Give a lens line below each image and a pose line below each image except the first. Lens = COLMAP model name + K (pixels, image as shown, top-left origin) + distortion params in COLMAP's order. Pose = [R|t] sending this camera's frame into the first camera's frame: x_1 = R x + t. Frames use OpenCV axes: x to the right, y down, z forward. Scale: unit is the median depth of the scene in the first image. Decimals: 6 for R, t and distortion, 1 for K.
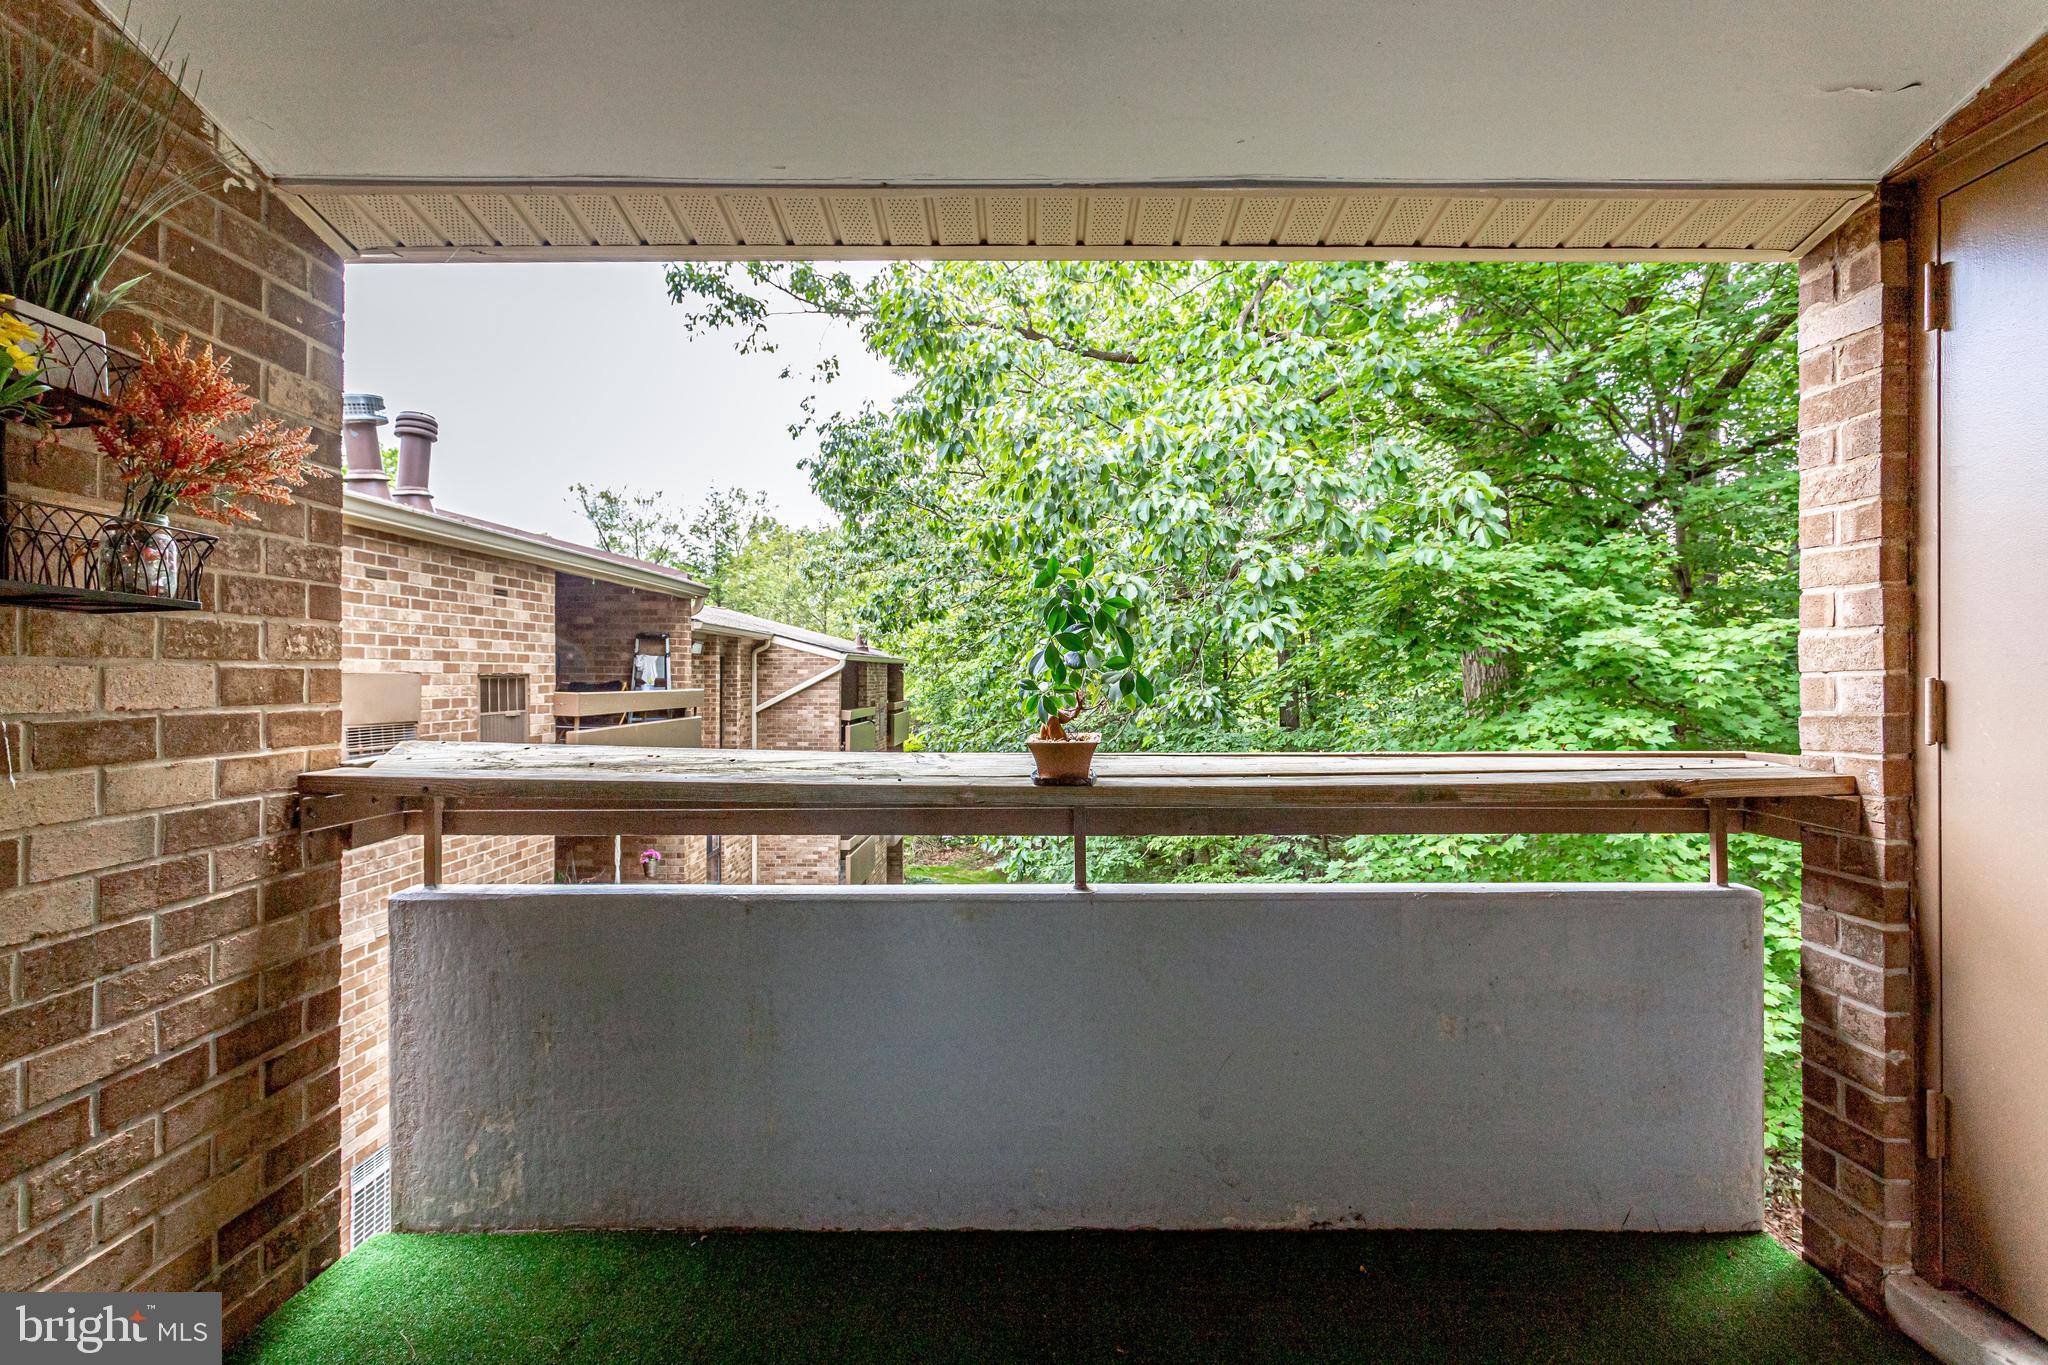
lens RADIAL K [[956.1, 0, 1028.0], [0, 956.1, 677.4], [0, 0, 1]] dist [0.002924, 0.000538]
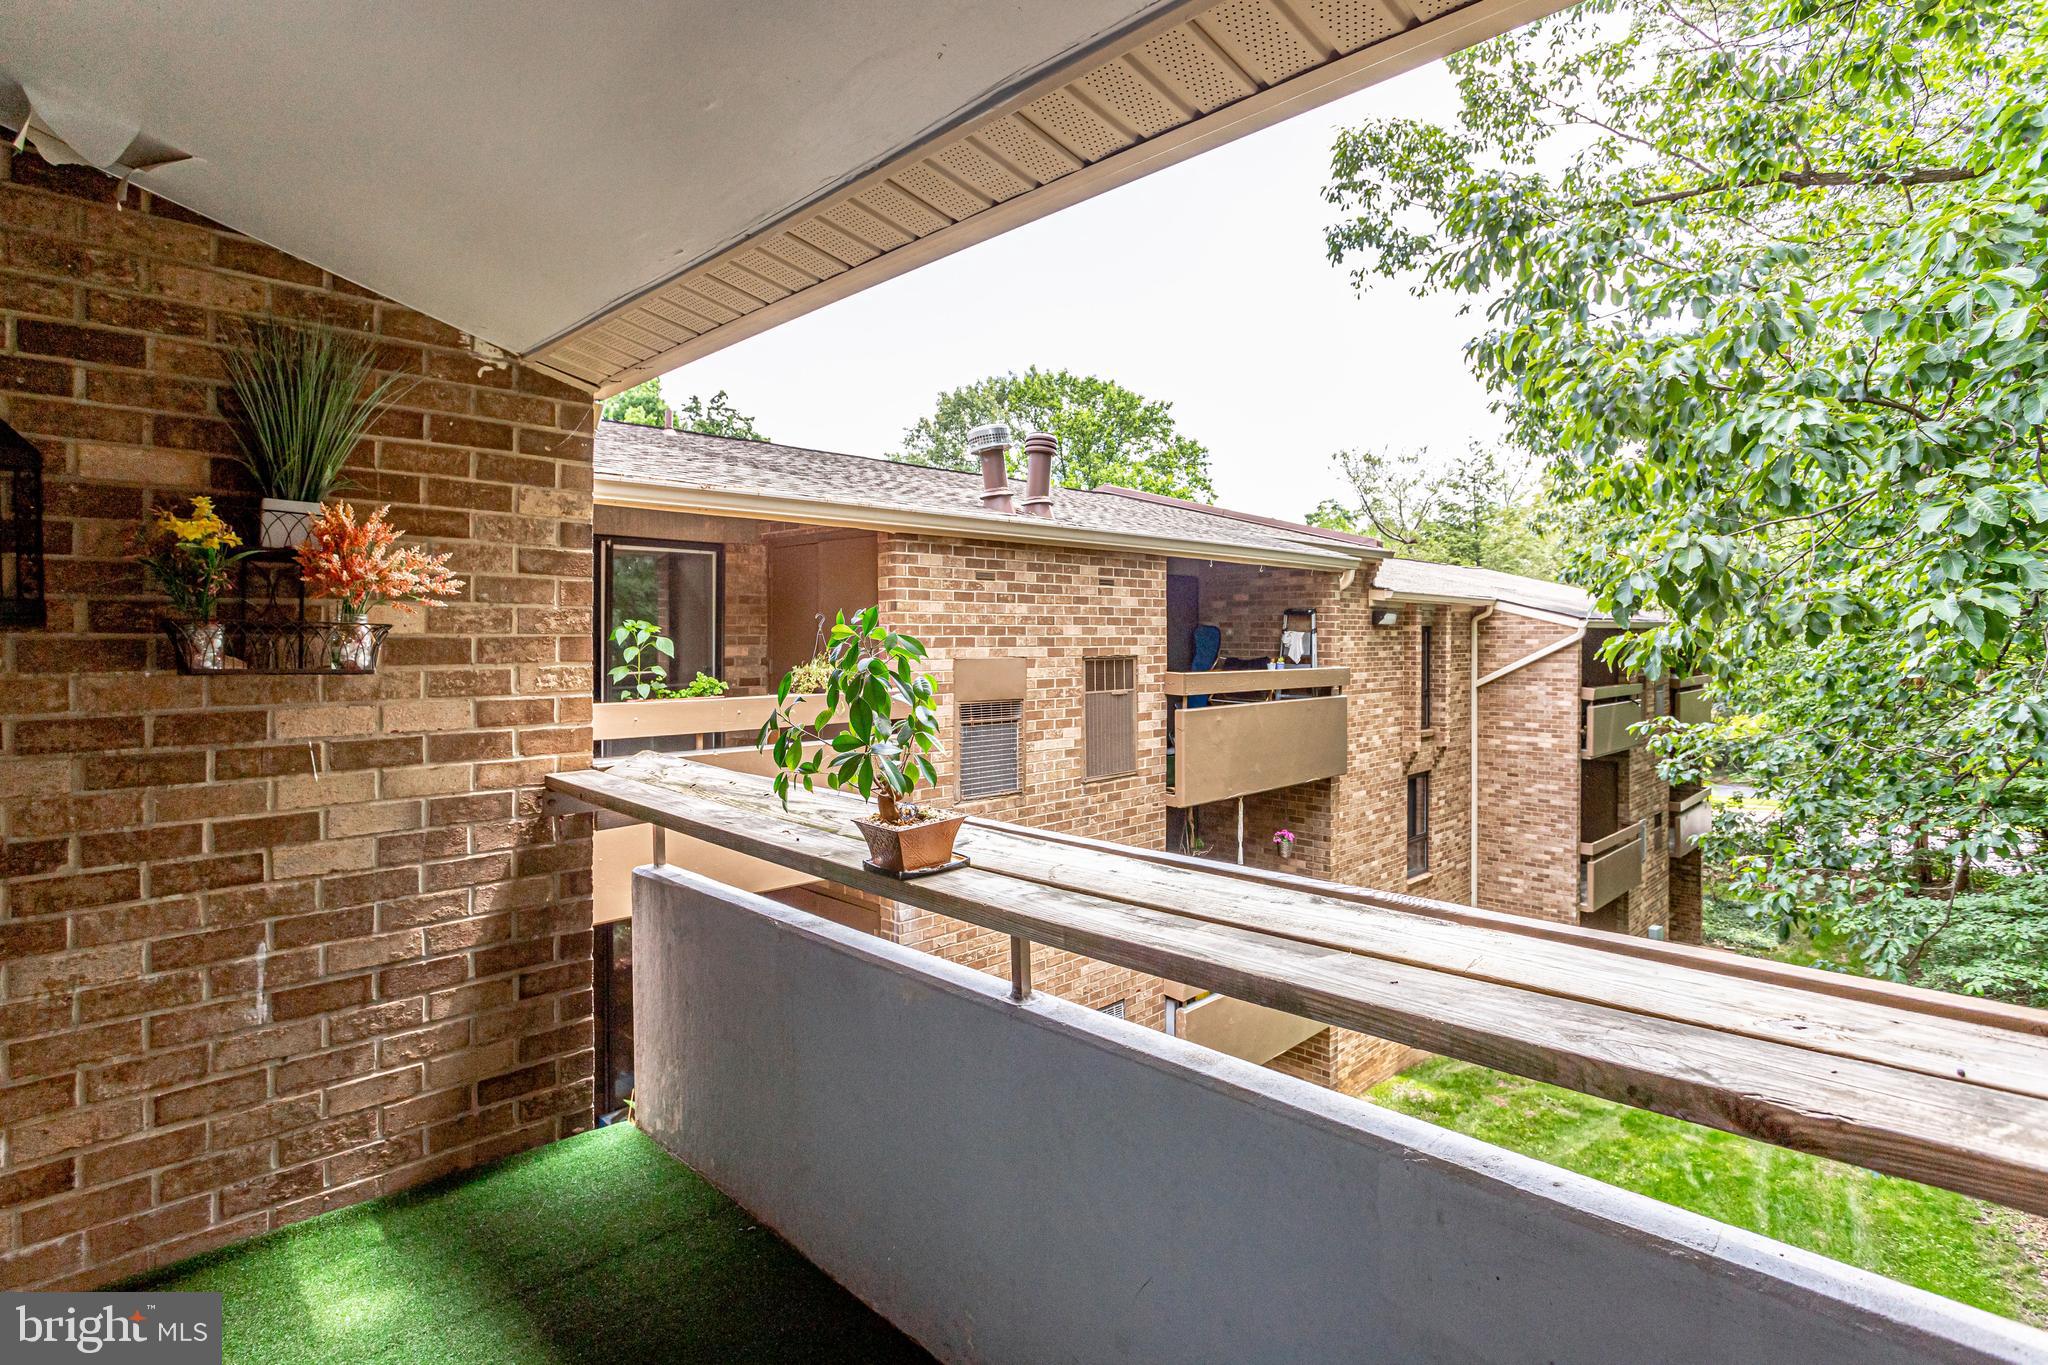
lens RADIAL K [[1001.2, 0, 1044.0], [0, 1001.2, 639.6], [0, 0, 1]] dist [-0.024379, 0.018381]
pose [[0.716232, 0.003955, -0.697851, 0.738723], [-0.001908, 0.999991, 0.003709, -0.097970], [0.697859, -0.001325, 0.716234, 0.449922]]
